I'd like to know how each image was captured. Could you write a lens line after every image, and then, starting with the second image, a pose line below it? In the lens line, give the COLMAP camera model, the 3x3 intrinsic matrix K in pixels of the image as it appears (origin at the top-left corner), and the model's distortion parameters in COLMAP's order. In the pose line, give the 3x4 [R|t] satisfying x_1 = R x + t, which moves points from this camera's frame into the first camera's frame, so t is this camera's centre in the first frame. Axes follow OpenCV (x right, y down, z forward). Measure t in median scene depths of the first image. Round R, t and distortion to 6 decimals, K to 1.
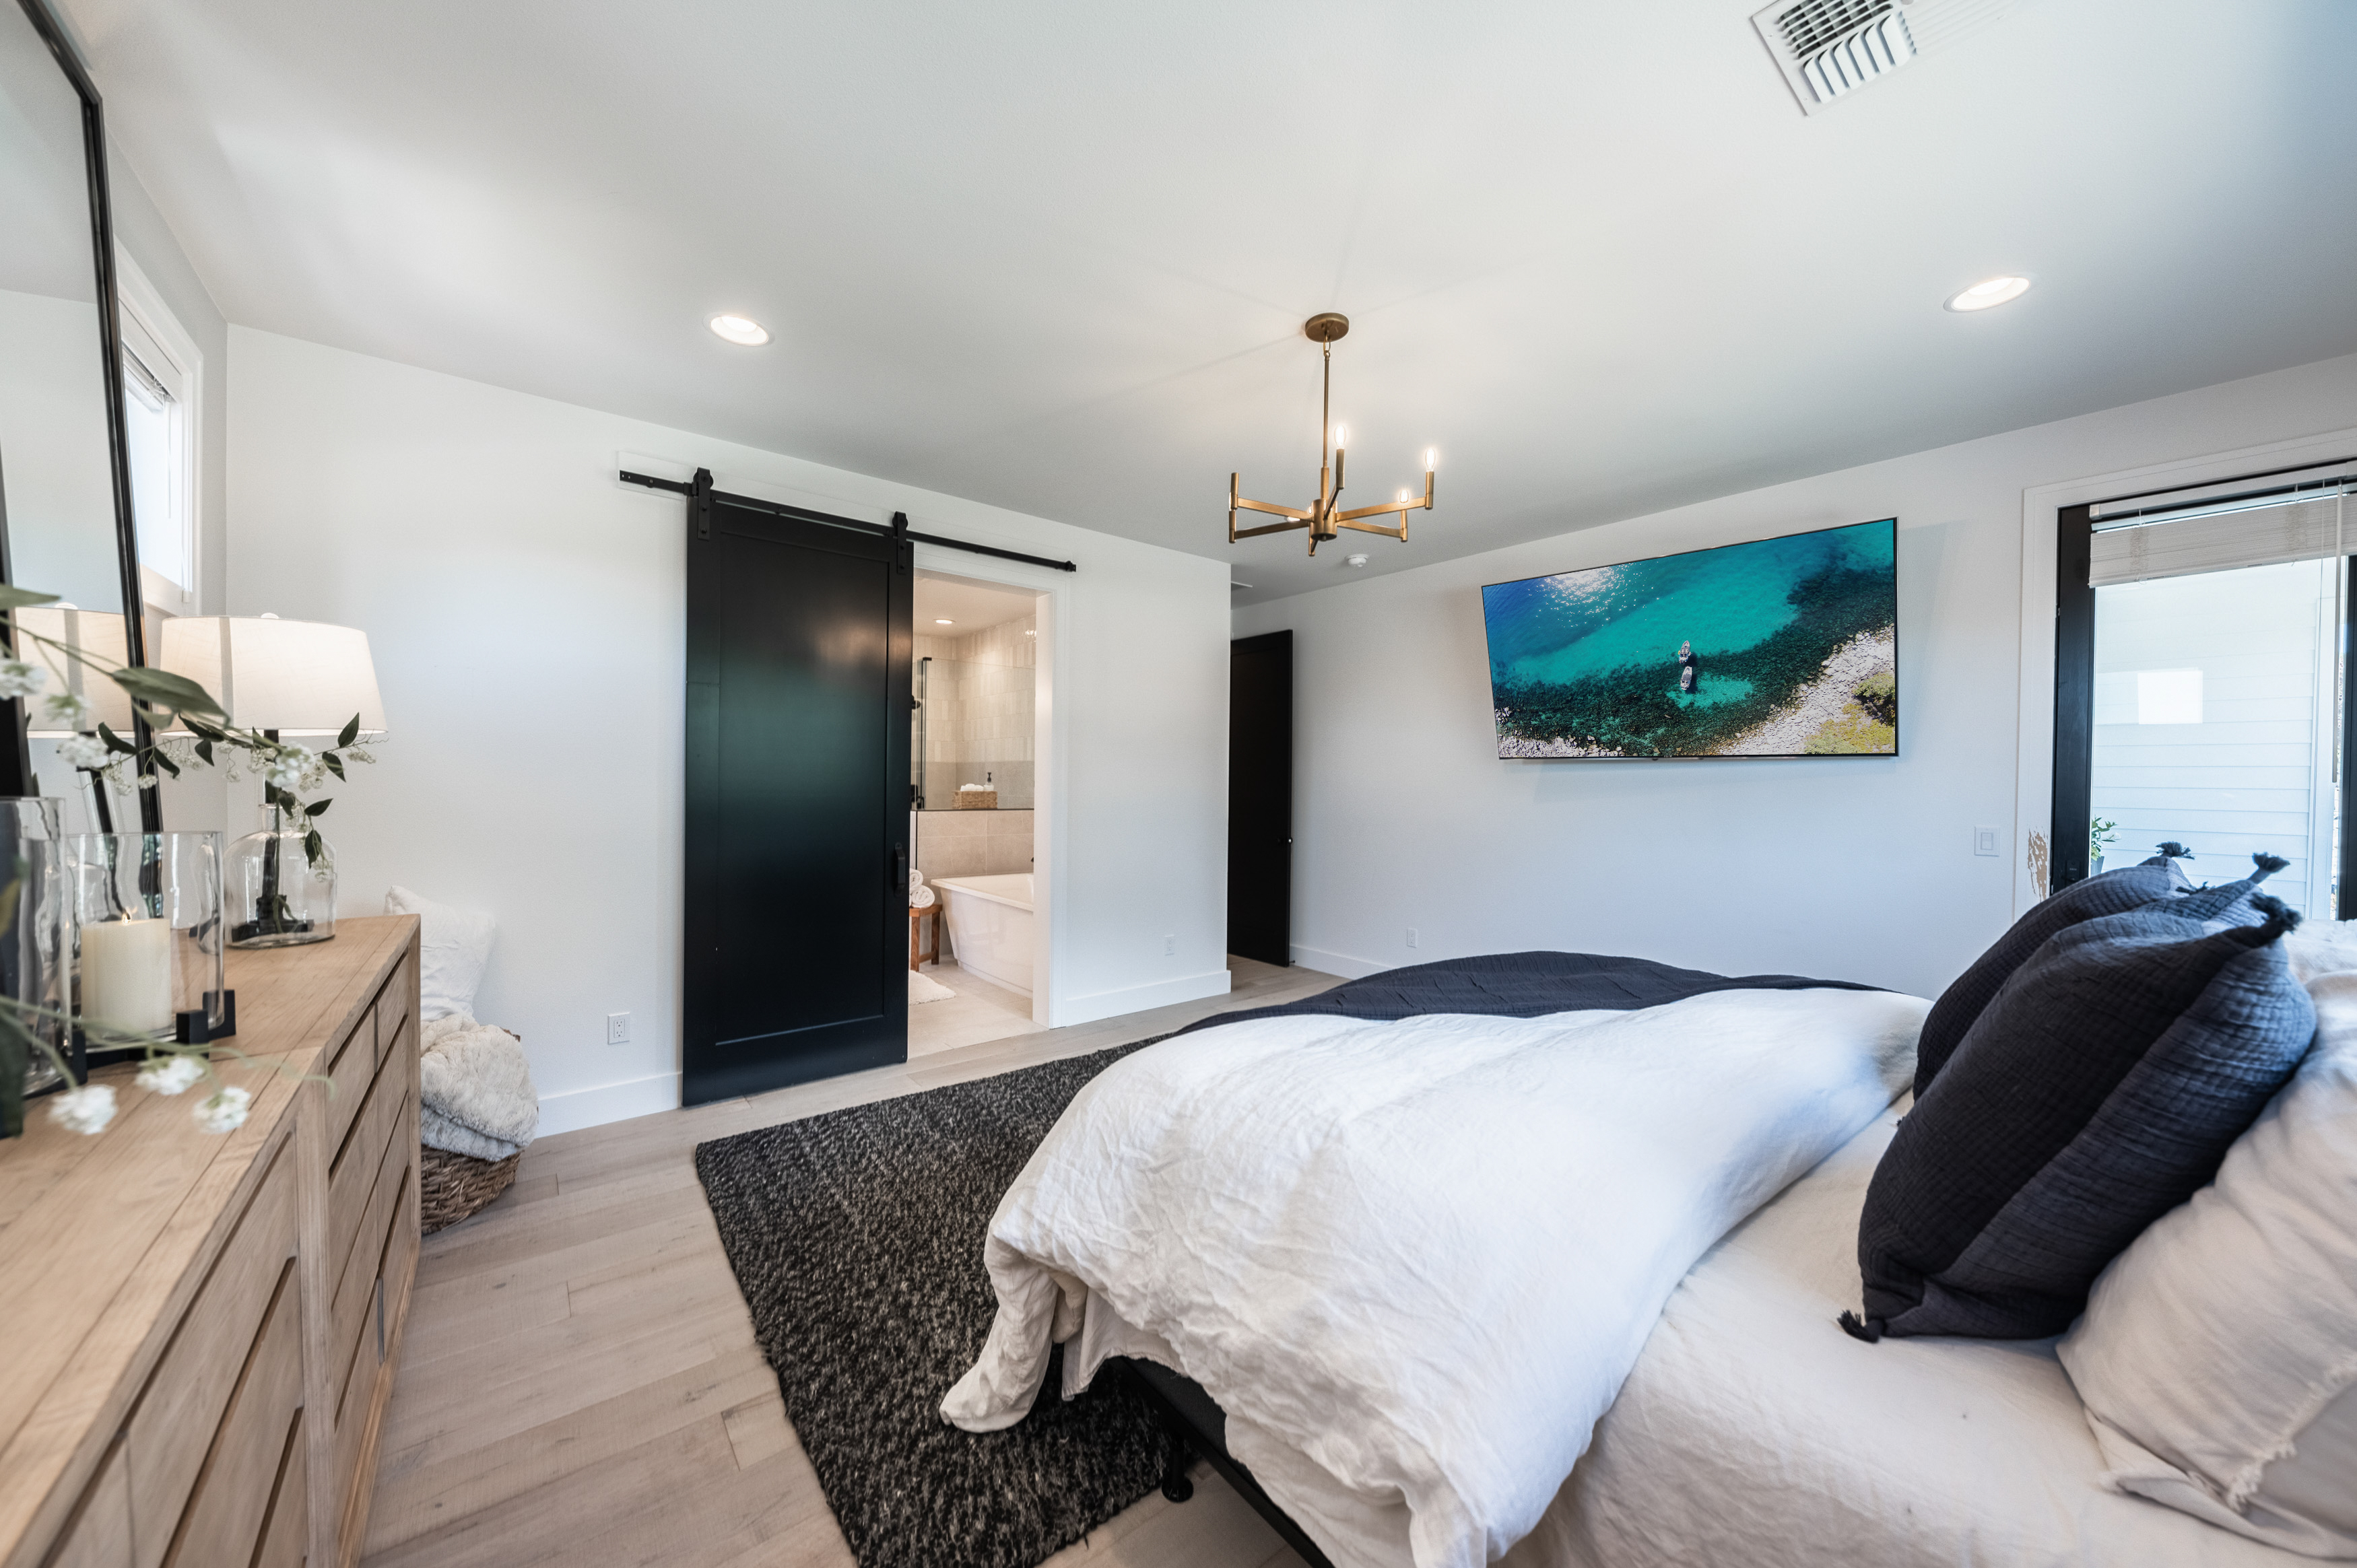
lens RADIAL K [[815.6, 0, 1180.5], [0, 815.6, 793.1], [0, 0, 1]] dist [0.006128, -0.000730]
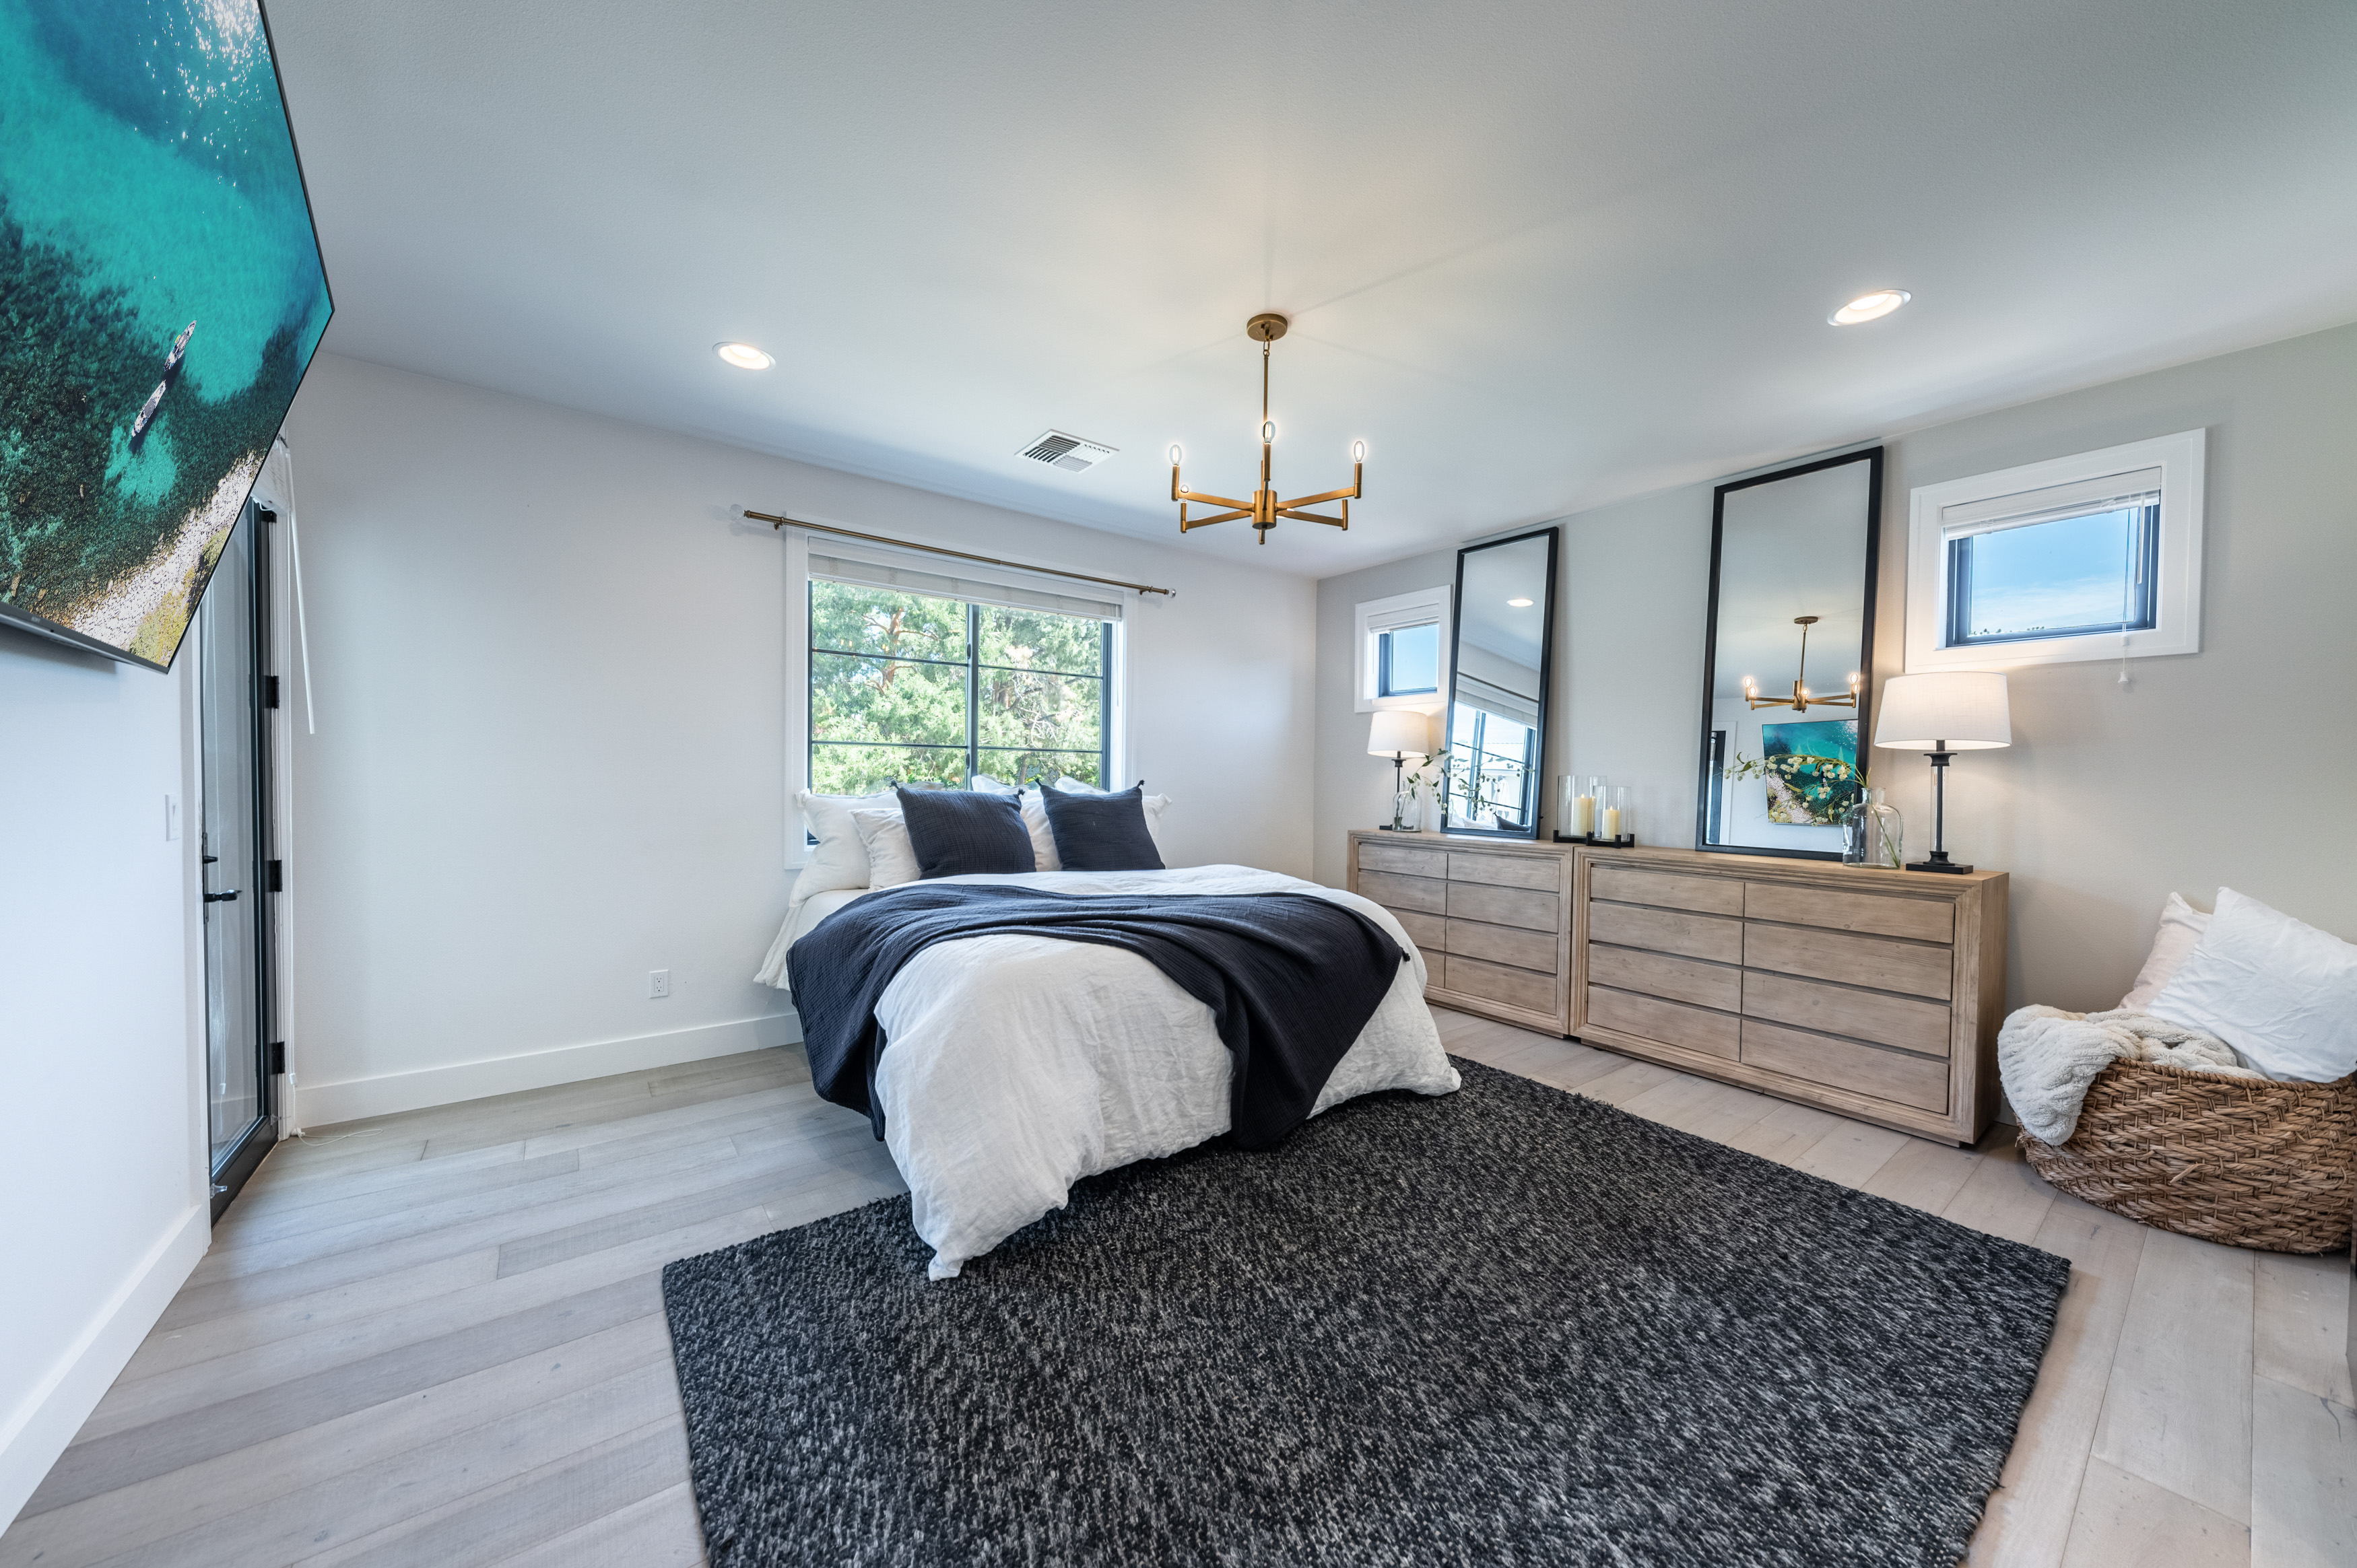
lens RADIAL K [[815.6, 0, 1182.6], [0, 815.6, 791.2], [0, 0, 1]] dist [0.006128, -0.000730]
pose [[-0.999113, -0.026214, 0.032951, 0.203057], [-0.025239, 0.999241, 0.029675, 0.002380], [-0.033704, 0.028817, -0.999016, 1.777318]]
